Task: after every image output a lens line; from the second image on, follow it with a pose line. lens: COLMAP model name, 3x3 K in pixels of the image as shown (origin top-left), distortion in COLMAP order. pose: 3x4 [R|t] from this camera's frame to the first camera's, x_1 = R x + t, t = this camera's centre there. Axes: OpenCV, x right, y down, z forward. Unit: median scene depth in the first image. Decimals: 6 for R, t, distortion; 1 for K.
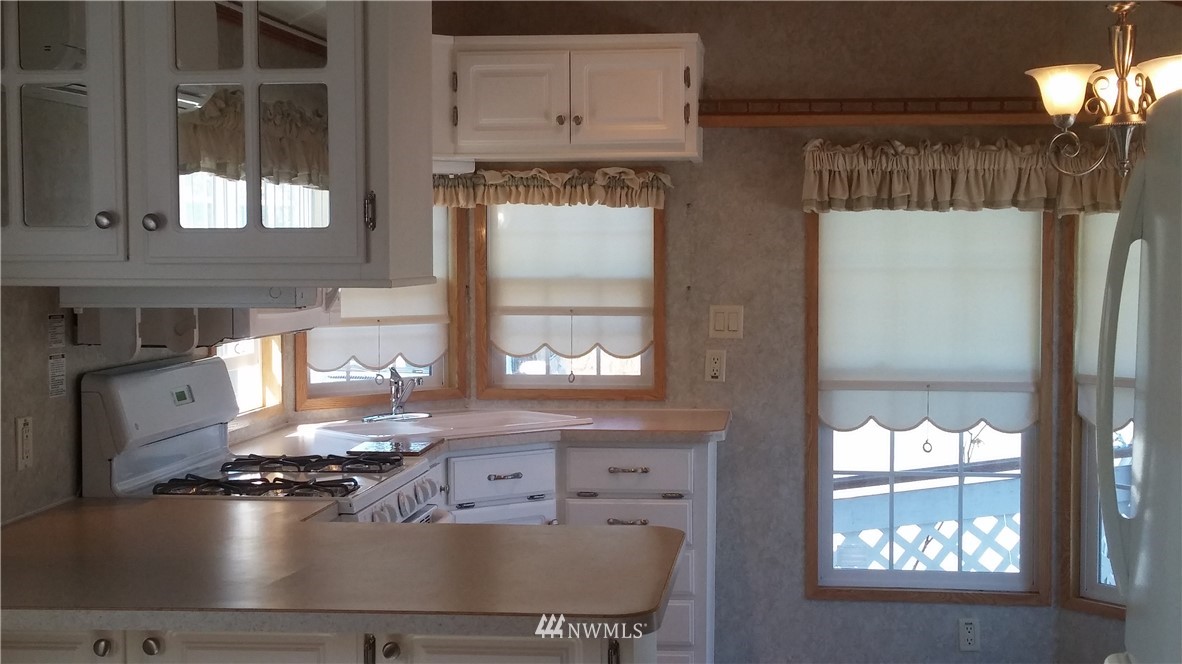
lens RADIAL K [[1562.2, 0, 591.0], [0, 1562.2, 332.0], [0, 0, 1]] dist [0.053934, -0.021939]
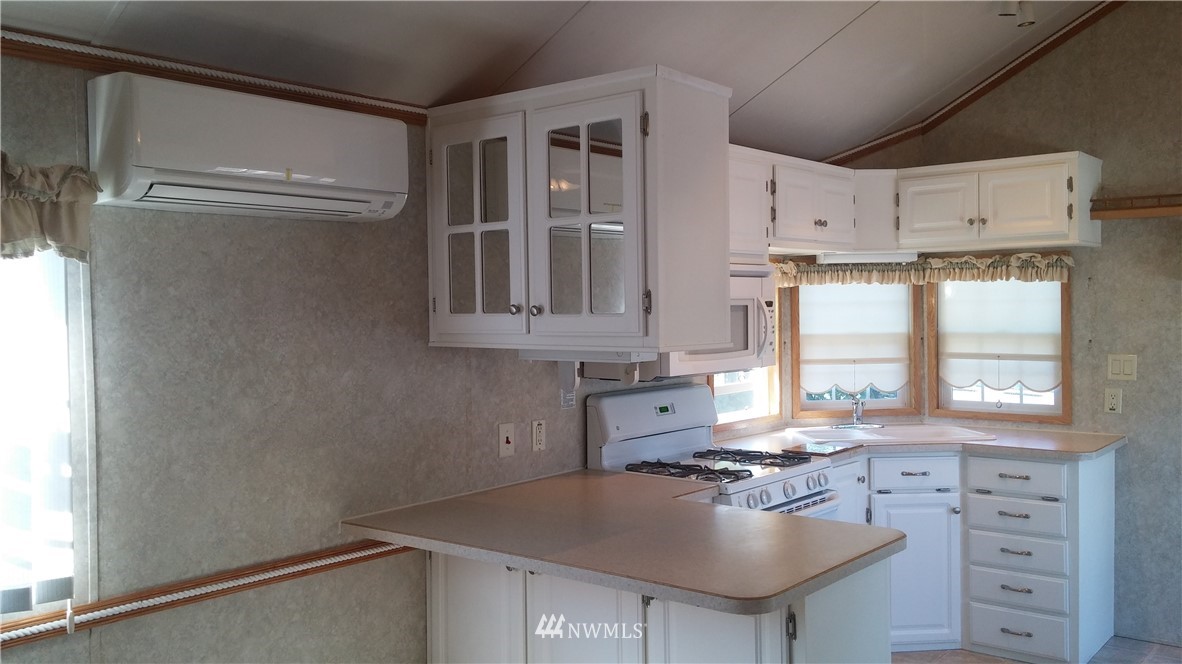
lens RADIAL K [[946.8, 0, 591.0], [0, 946.8, 332.0], [0, 0, 1]] dist [0.004535, -0.004930]
pose [[0.836814, 0.004477, -0.547469, 0.150227], [-0.016796, 0.999706, -0.017499, -0.014942], [0.547229, 0.023839, 0.836643, 0.096883]]
